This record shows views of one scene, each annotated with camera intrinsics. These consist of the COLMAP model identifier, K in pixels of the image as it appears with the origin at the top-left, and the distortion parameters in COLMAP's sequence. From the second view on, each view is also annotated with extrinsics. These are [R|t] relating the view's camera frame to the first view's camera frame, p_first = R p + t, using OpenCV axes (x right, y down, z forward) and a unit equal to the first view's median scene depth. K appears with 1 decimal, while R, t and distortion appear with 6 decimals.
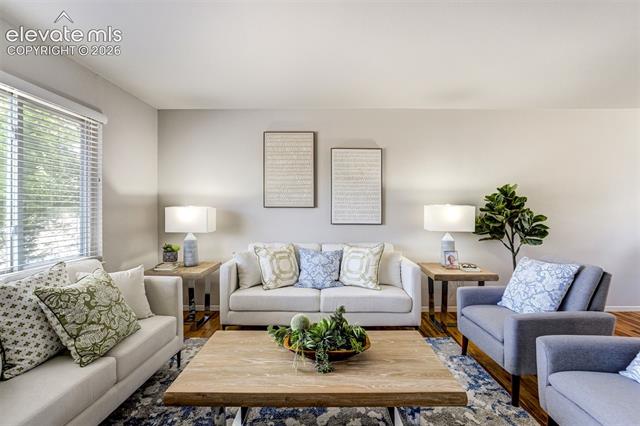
lens RADIAL K [[297.3, 0, 323.3], [0, 297.3, 207.3], [0, 0, 1]] dist [-0.049354, 0.017842]
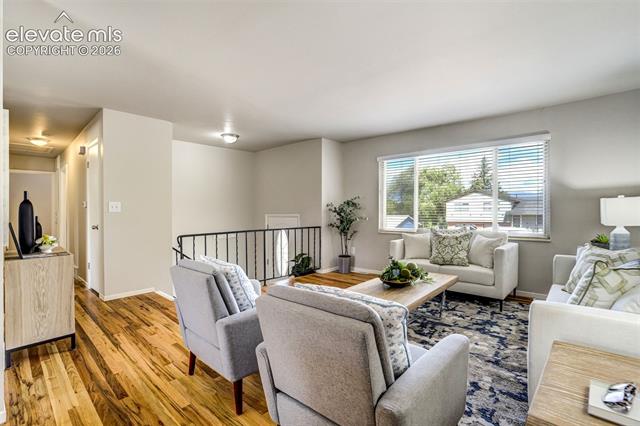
lens RADIAL K [[297.3, 0, 324.6], [0, 297.3, 213.2], [0, 0, 1]] dist [-0.049354, 0.017842]
pose [[-0.680129, 0.013802, -0.732963, 0.835414], [0.006549, 0.999897, 0.012751, 0.028159], [0.733063, 0.003873, -0.680149, 0.981839]]
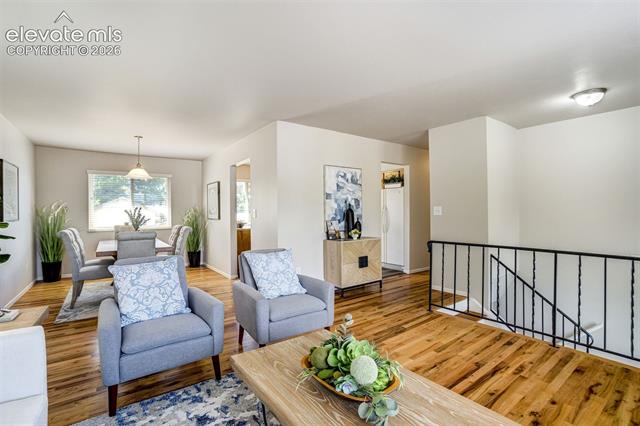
lens RADIAL K [[297.3, 0, 322.2], [0, 297.3, 212.0], [0, 0, 1]] dist [-0.049354, 0.017842]
pose [[-0.581576, 0.000773, 0.813492, -0.318072], [0.007890, 0.999958, 0.004690, 0.006029], [-0.813454, 0.009146, -0.581557, 0.798122]]
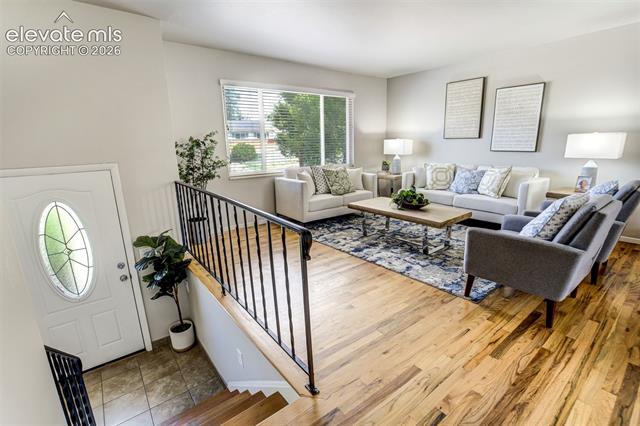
lens RADIAL K [[297.3, 0, 312.7], [0, 297.3, 215.1], [0, 0, 1]] dist [-0.049354, 0.017842]
pose [[0.586423, 0.173778, -0.791144, 0.707207], [0.026006, 0.972173, 0.232818, 0.013786], [0.809587, -0.157104, 0.565585, -0.441600]]
